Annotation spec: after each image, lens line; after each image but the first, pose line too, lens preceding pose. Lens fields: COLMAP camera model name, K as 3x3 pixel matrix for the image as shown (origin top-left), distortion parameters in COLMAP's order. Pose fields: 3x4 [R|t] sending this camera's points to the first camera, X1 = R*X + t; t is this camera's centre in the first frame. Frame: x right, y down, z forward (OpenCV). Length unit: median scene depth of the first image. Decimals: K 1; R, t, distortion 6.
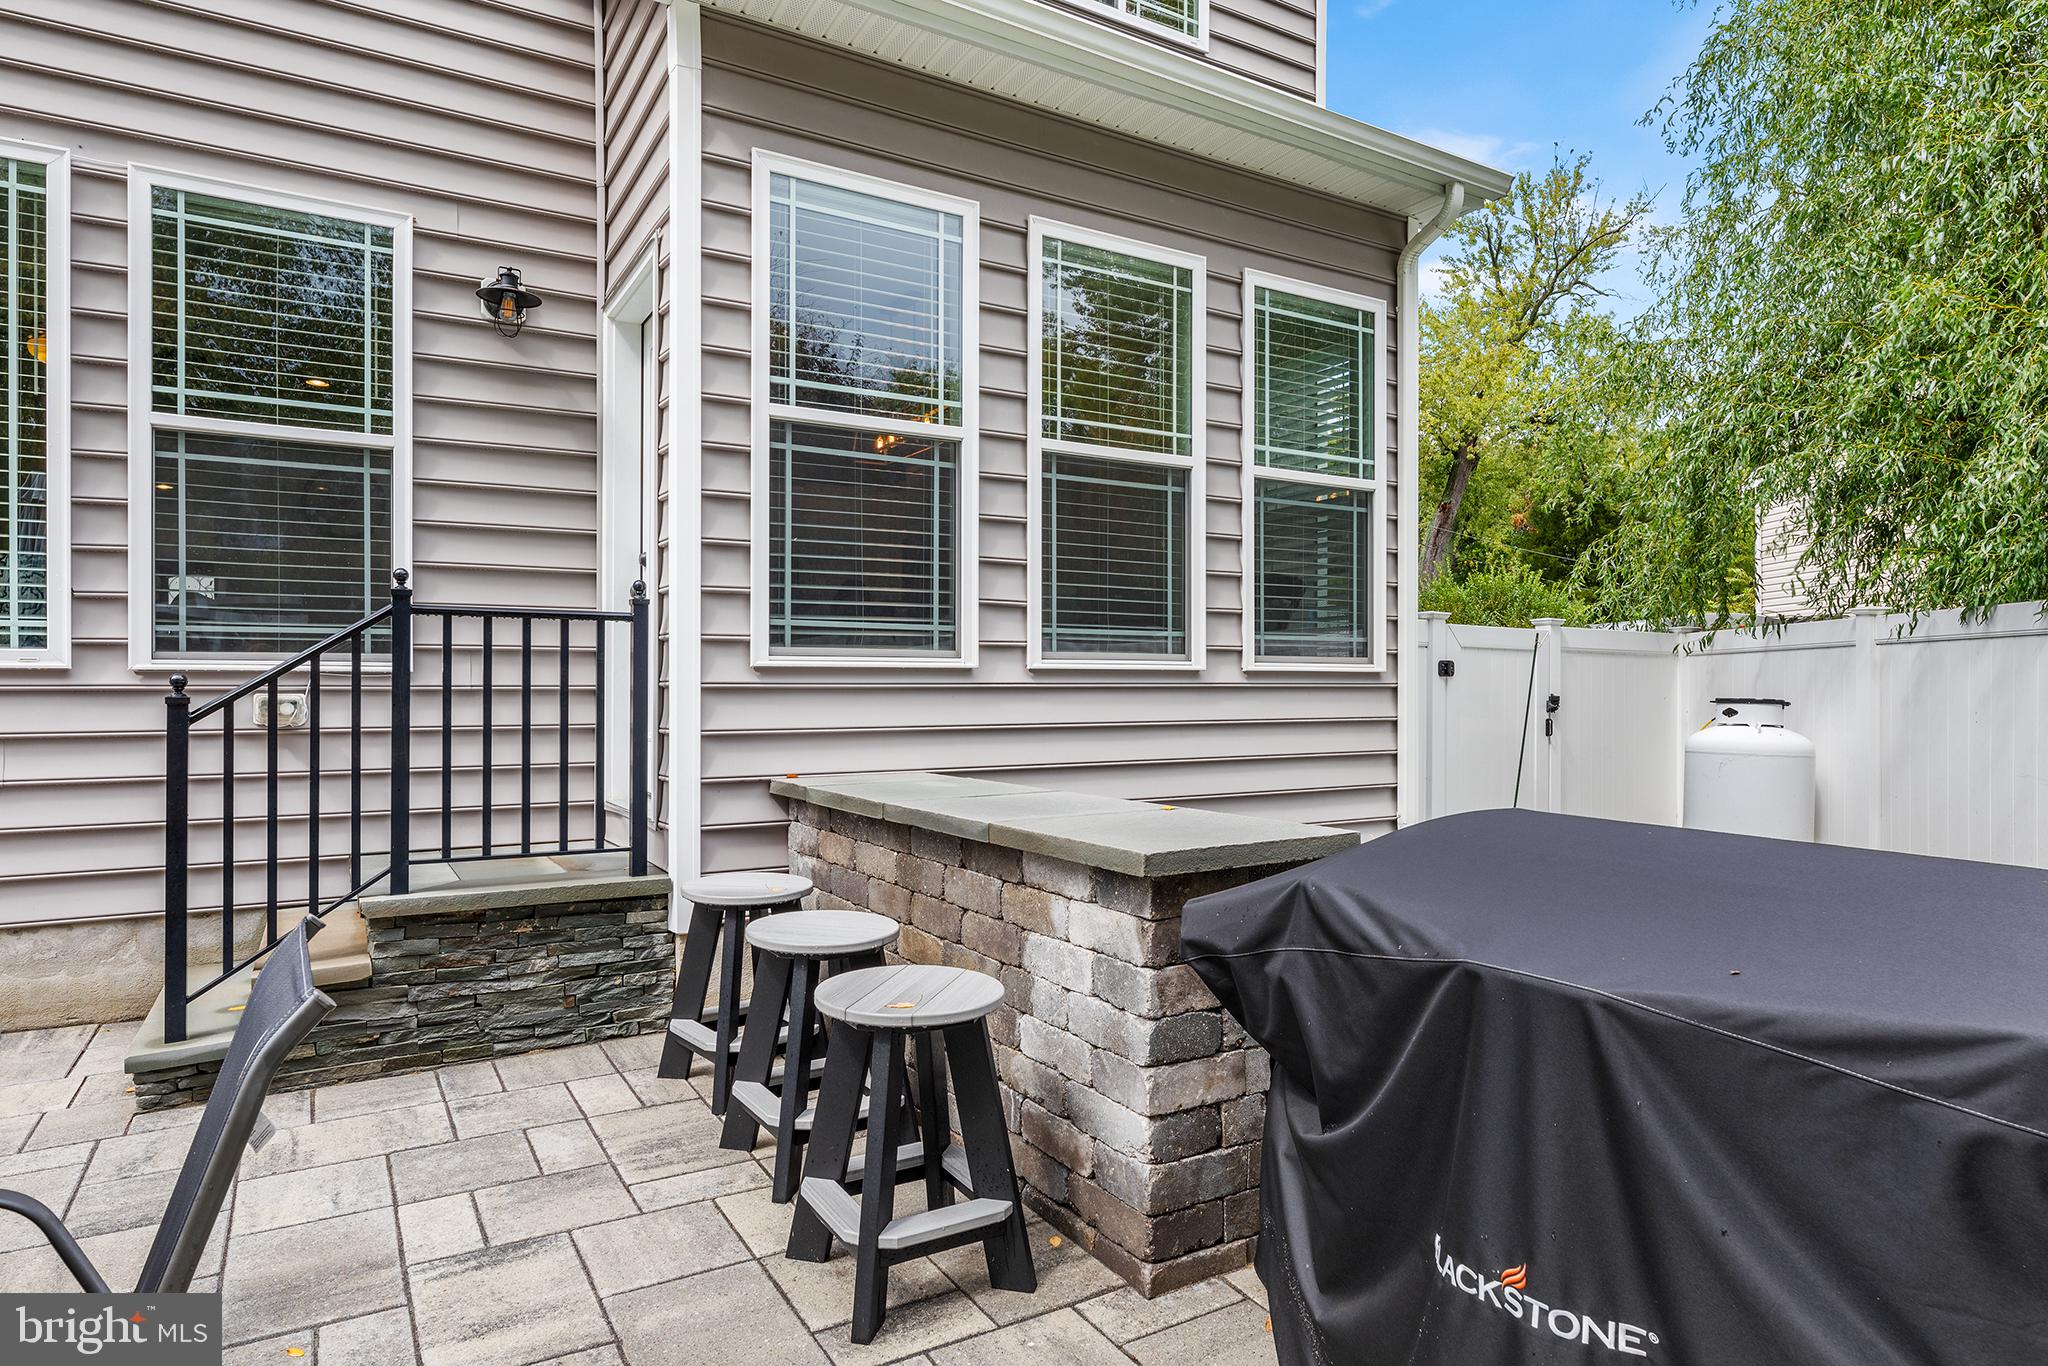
lens RADIAL K [[1181.1, 0, 1018.7], [0, 1181.1, 687.1], [0, 0, 1]] dist [-0.003191, 0.005107]
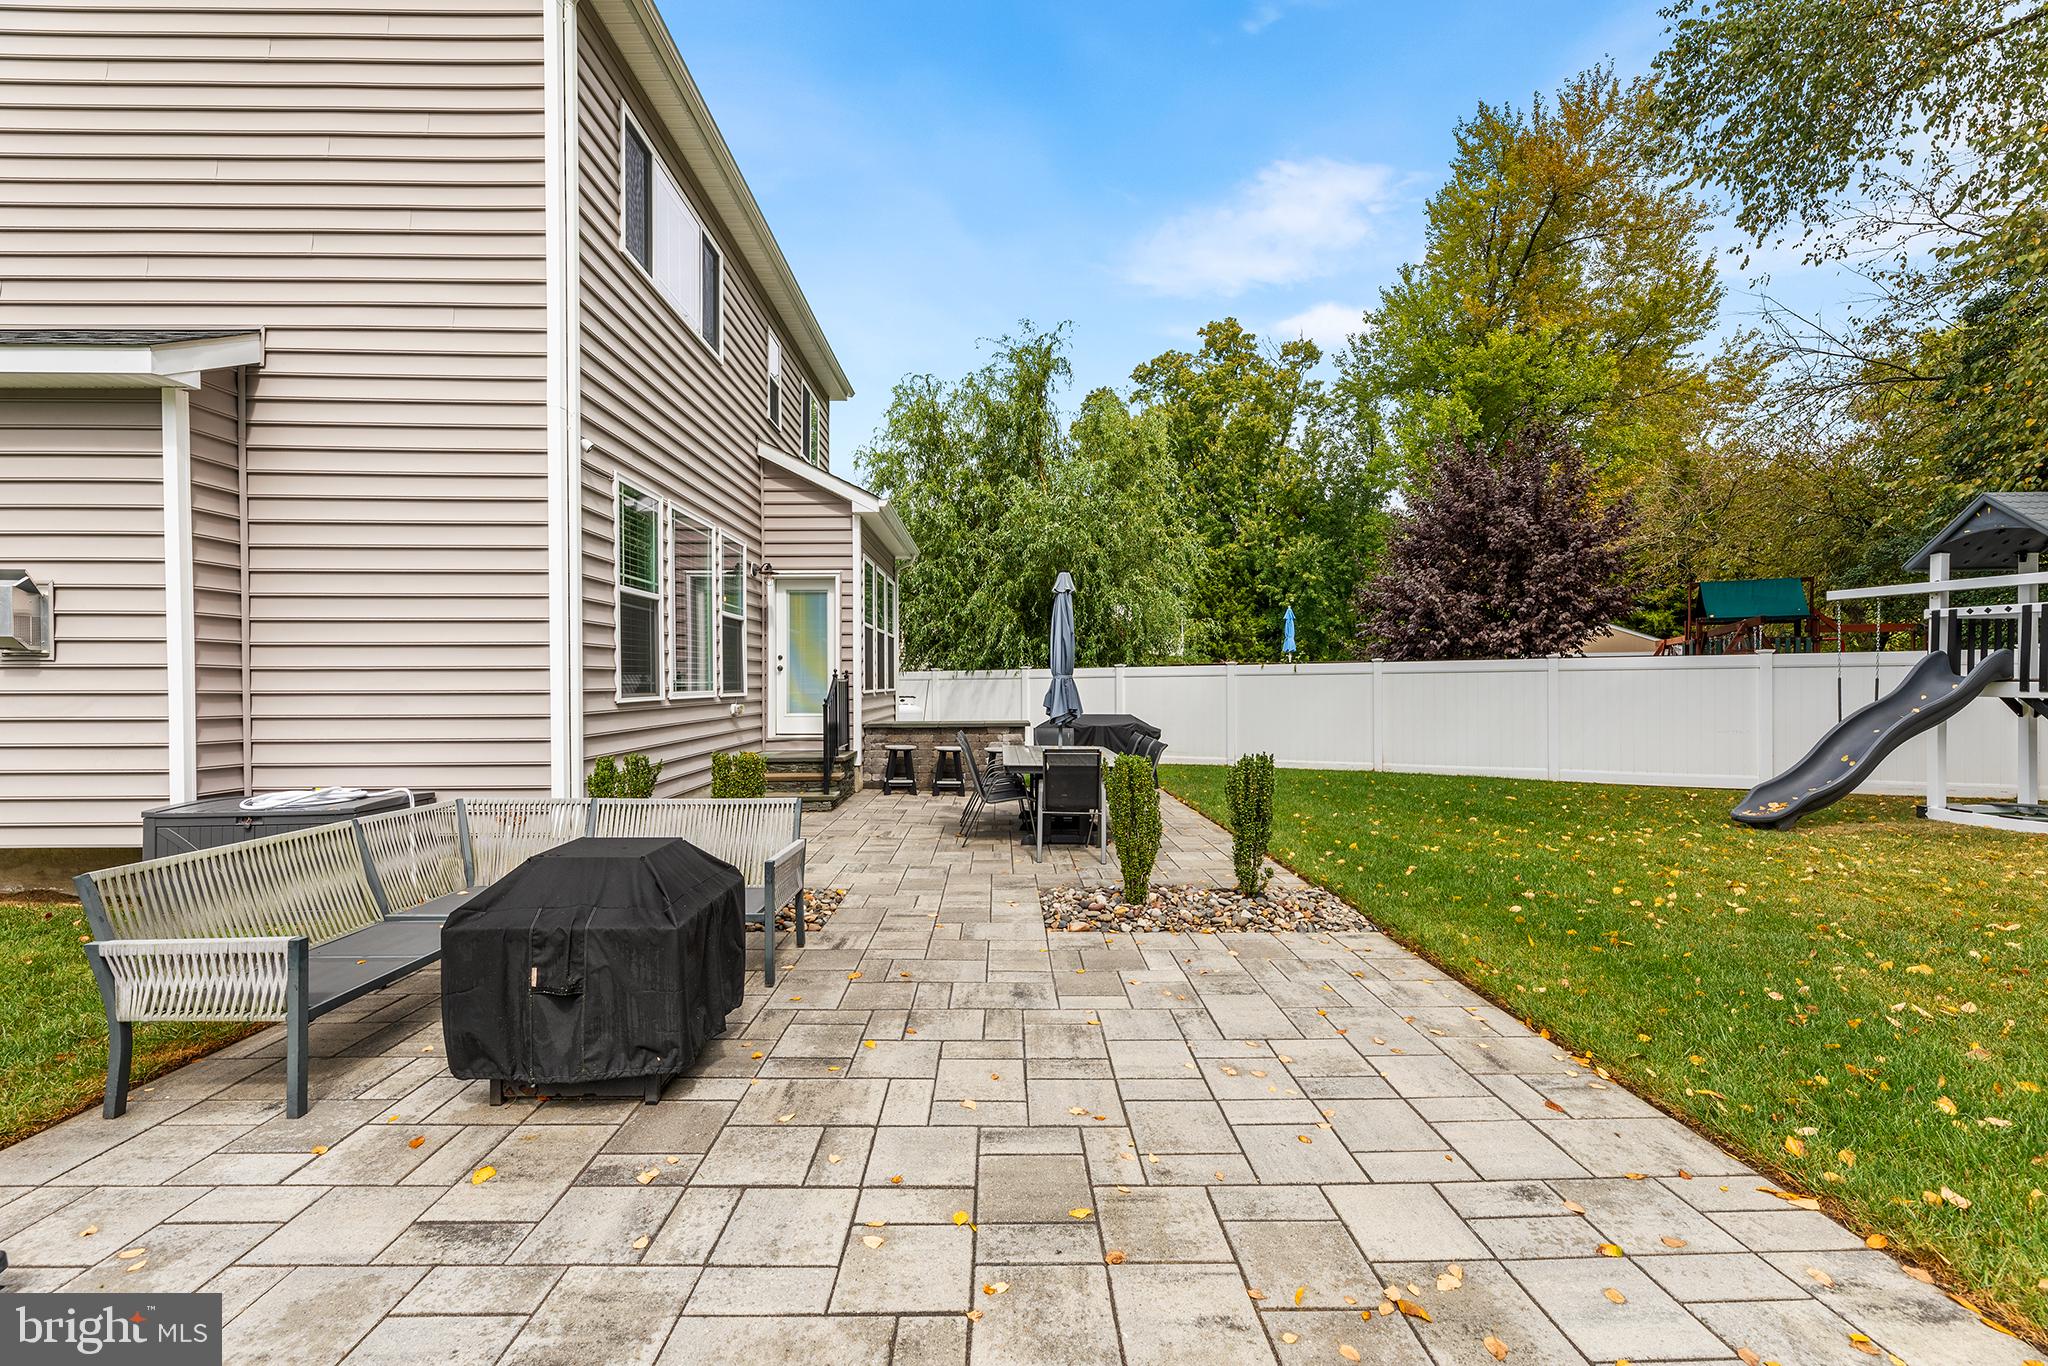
lens RADIAL K [[838.1, 0, 1020.4], [0, 838.1, 691.2], [0, 0, 1]] dist [0.001332, -0.000645]
pose [[0.484245, -0.013101, 0.874834, -2.439045], [0.007598, 0.999913, 0.010769, -0.049278], [-0.874899, 0.001433, 0.484303, -0.756201]]
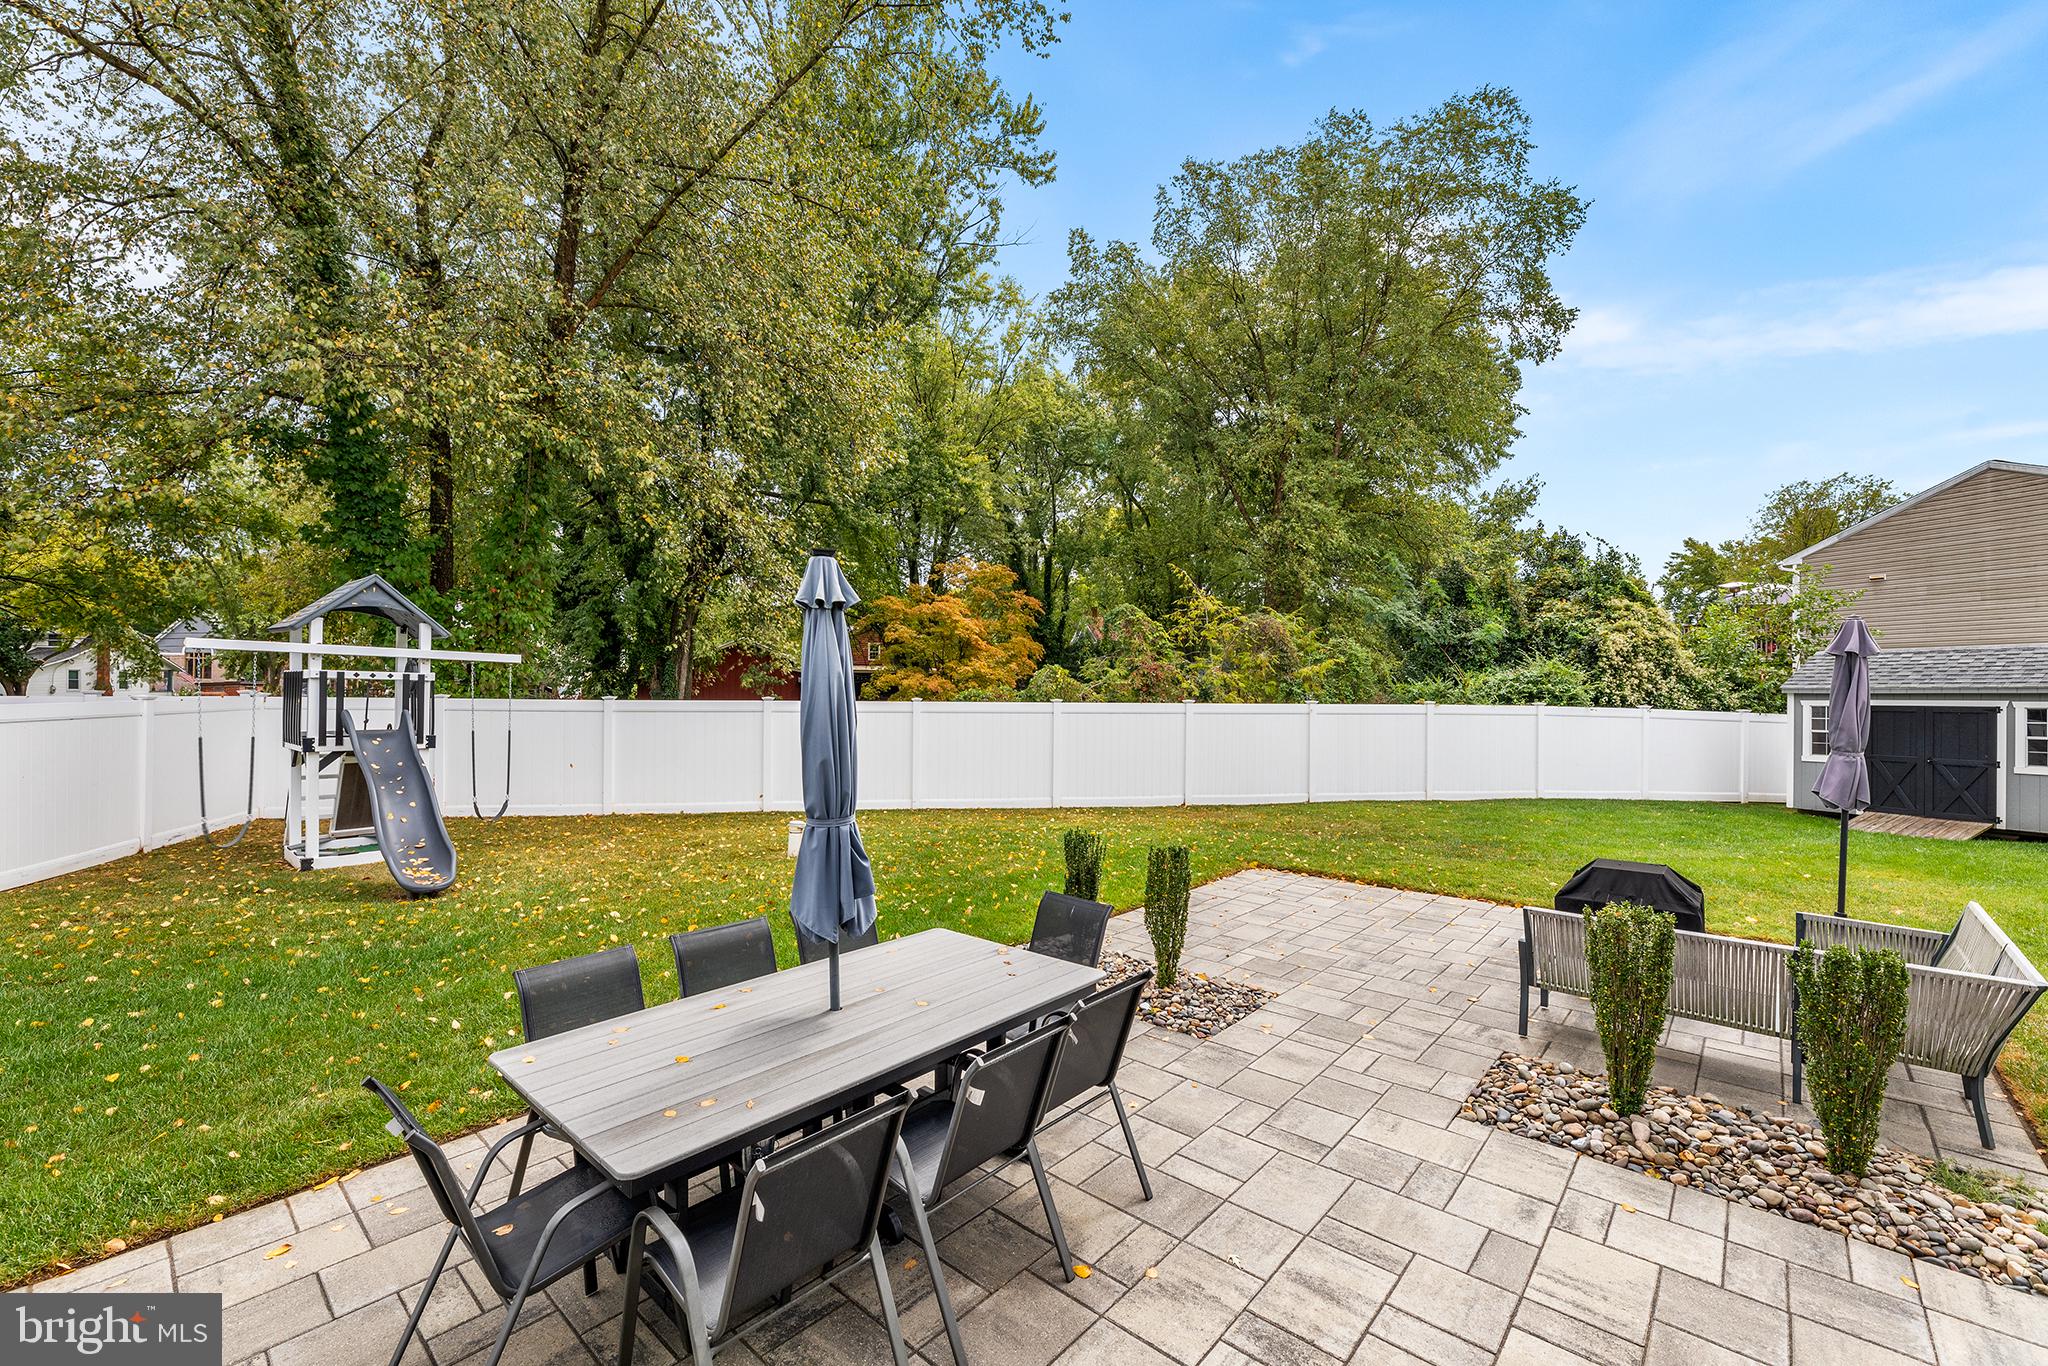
lens RADIAL K [[838.1, 0, 1014.0], [0, 838.1, 691.9], [0, 0, 1]] dist [0.001332, -0.000645]
pose [[-0.953533, -0.008997, -0.301154, -0.418530], [-0.011227, 0.999921, 0.005677, -0.200594], [0.301079, 0.008794, -0.953559, 1.078524]]
